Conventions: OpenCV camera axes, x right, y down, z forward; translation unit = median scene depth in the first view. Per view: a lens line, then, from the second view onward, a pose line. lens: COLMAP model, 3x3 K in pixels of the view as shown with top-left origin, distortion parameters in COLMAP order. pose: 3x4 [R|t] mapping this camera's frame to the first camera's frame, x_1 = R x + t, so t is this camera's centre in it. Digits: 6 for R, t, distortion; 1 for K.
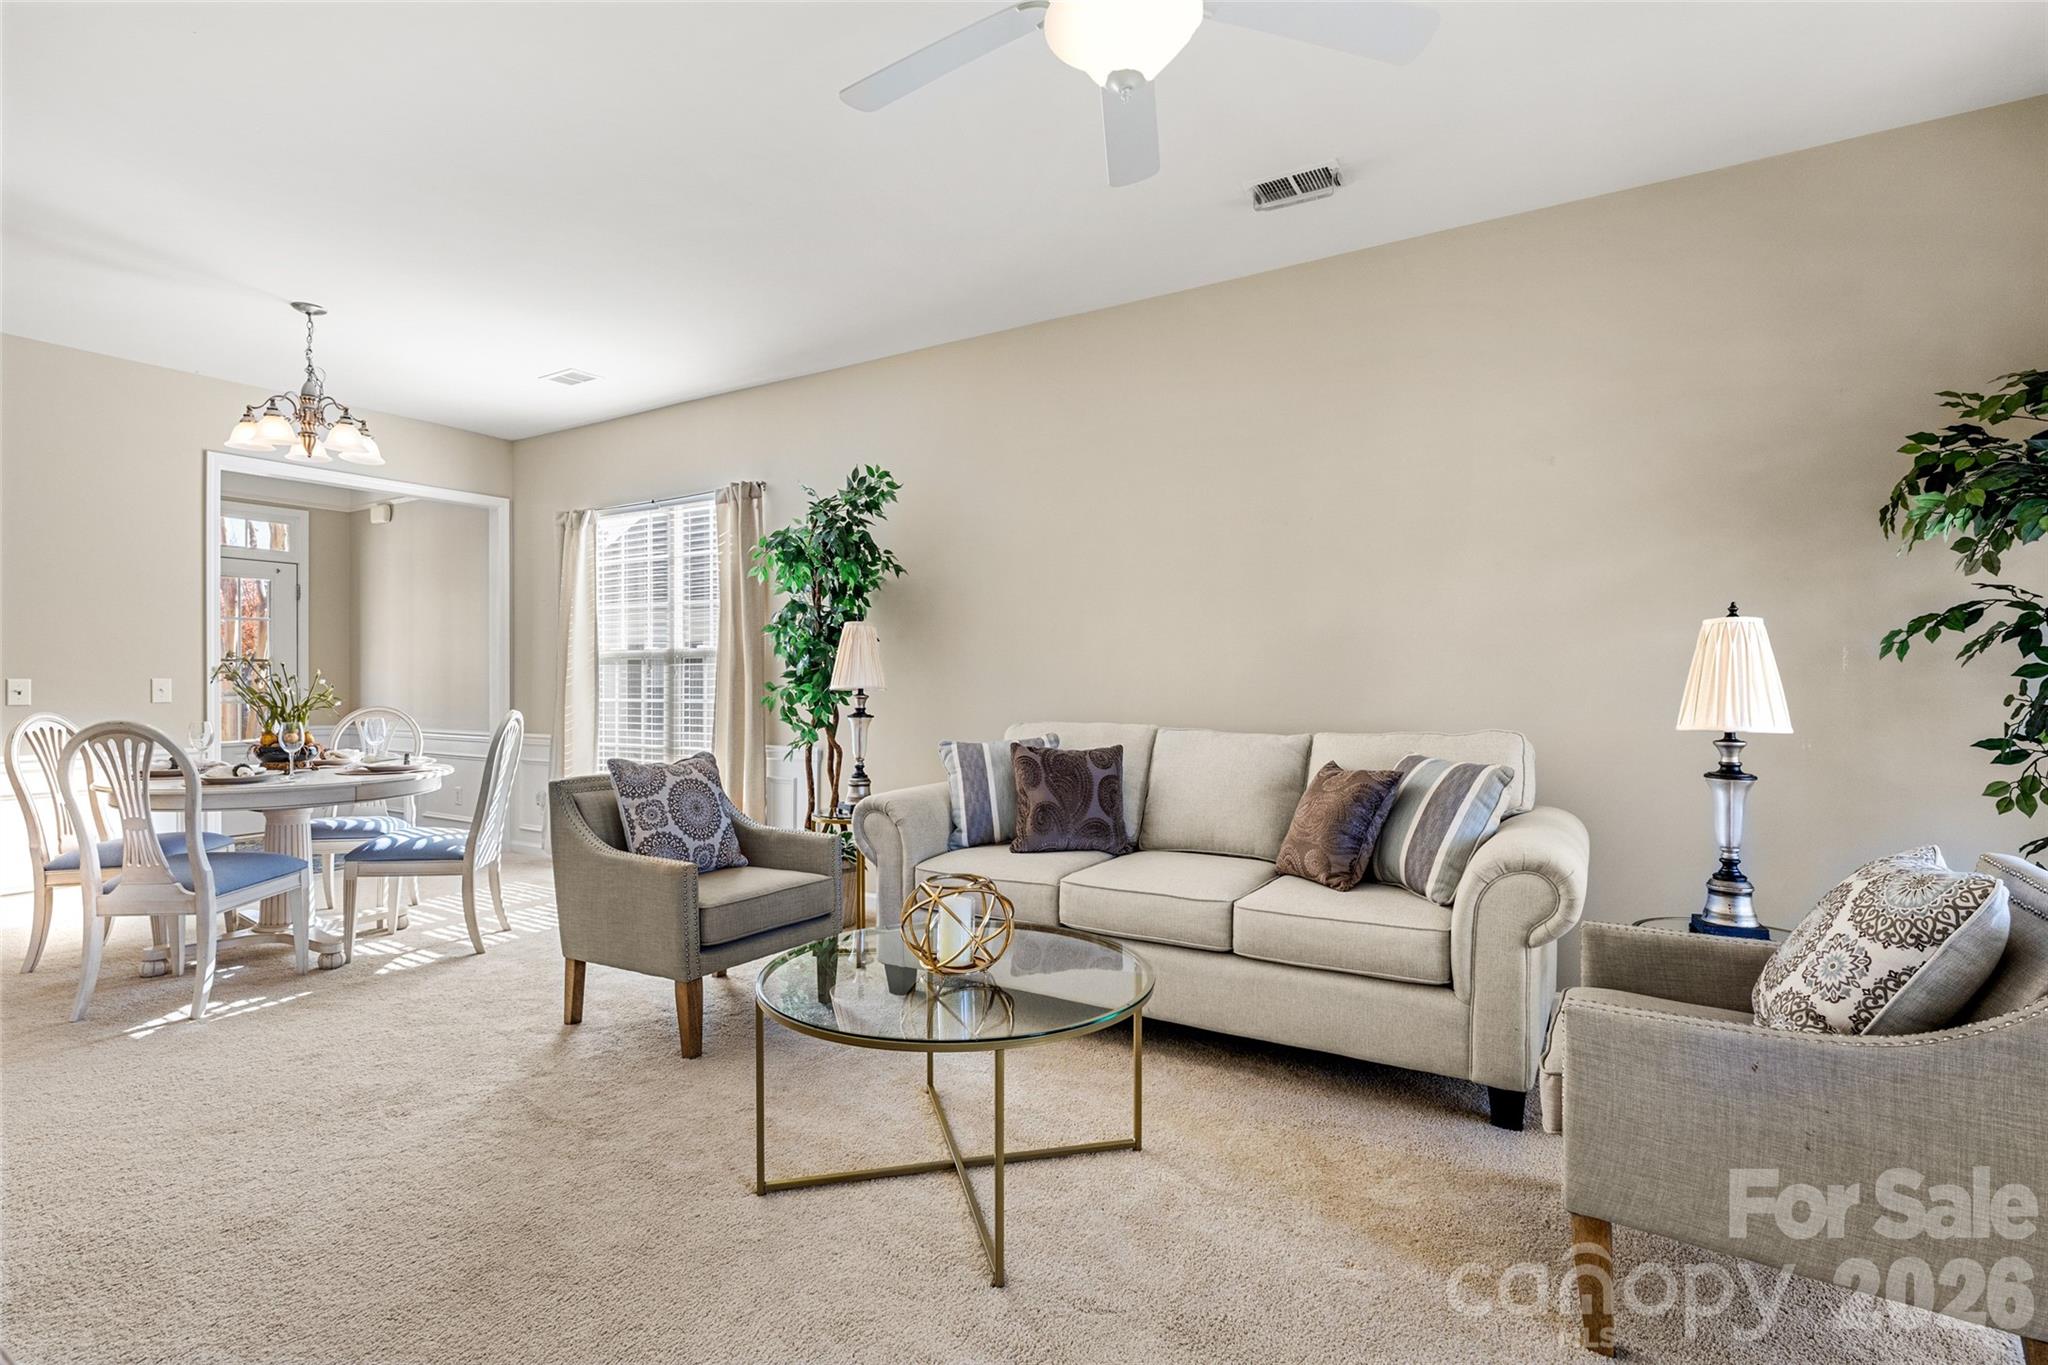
lens RADIAL K [[988.2, 0, 1021.5], [0, 988.2, 683.8], [0, 0, 1]] dist [-0.004944, 0.001002]
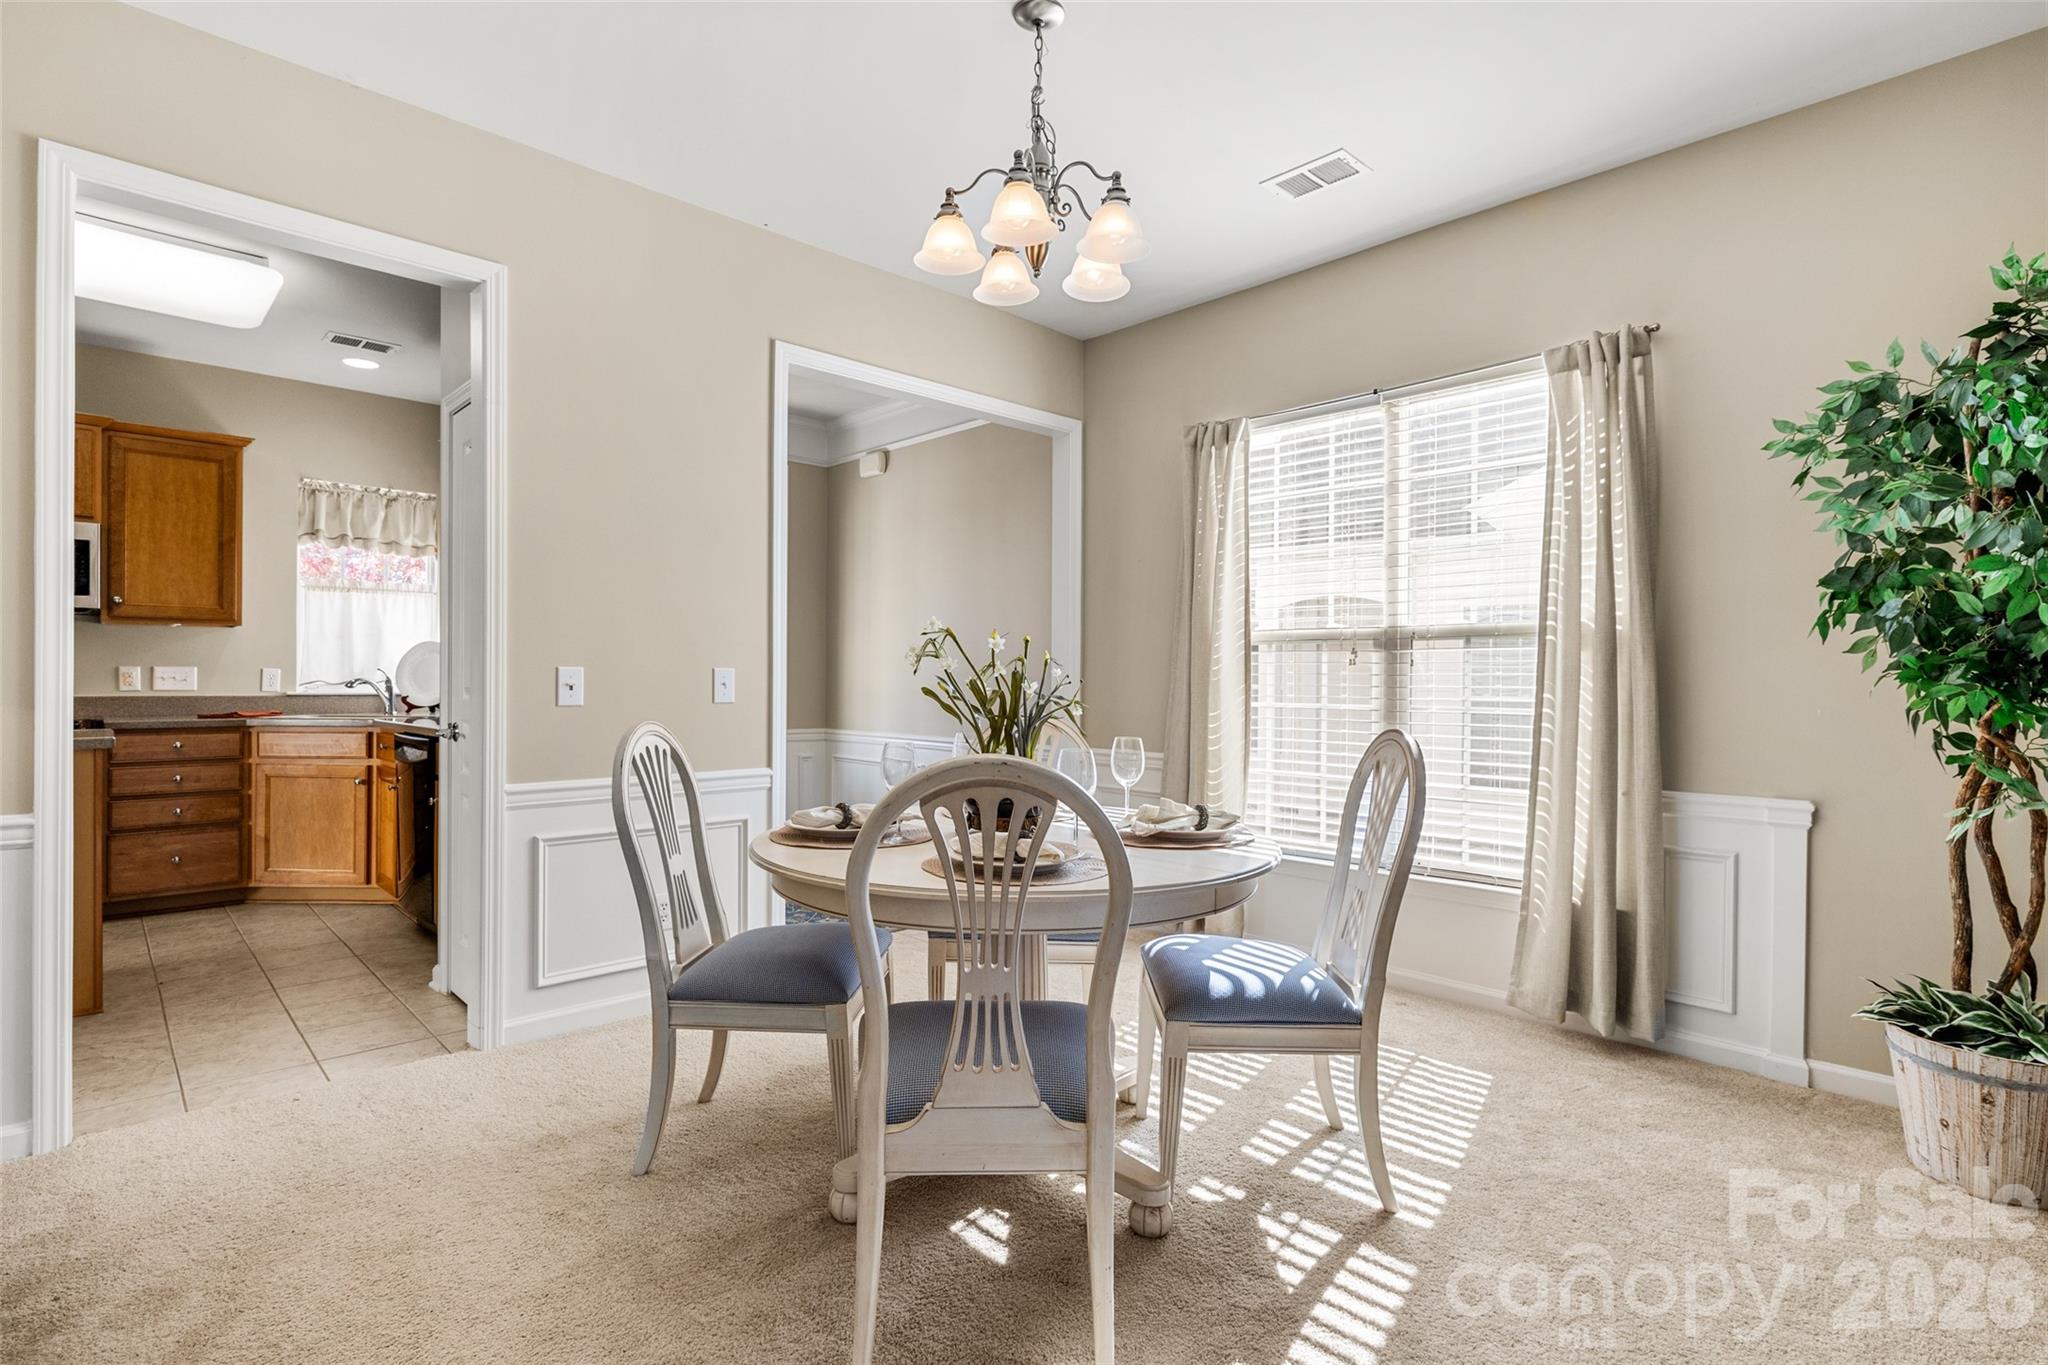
lens RADIAL K [[988.2, 0, 1017.4], [0, 988.2, 681.9], [0, 0, 1]] dist [-0.004944, 0.001002]
pose [[0.969077, 0.006179, -0.246679, -0.489743], [-0.005773, 0.999981, 0.002369, 0.001243], [0.246689, -0.000872, 0.969094, 0.369503]]
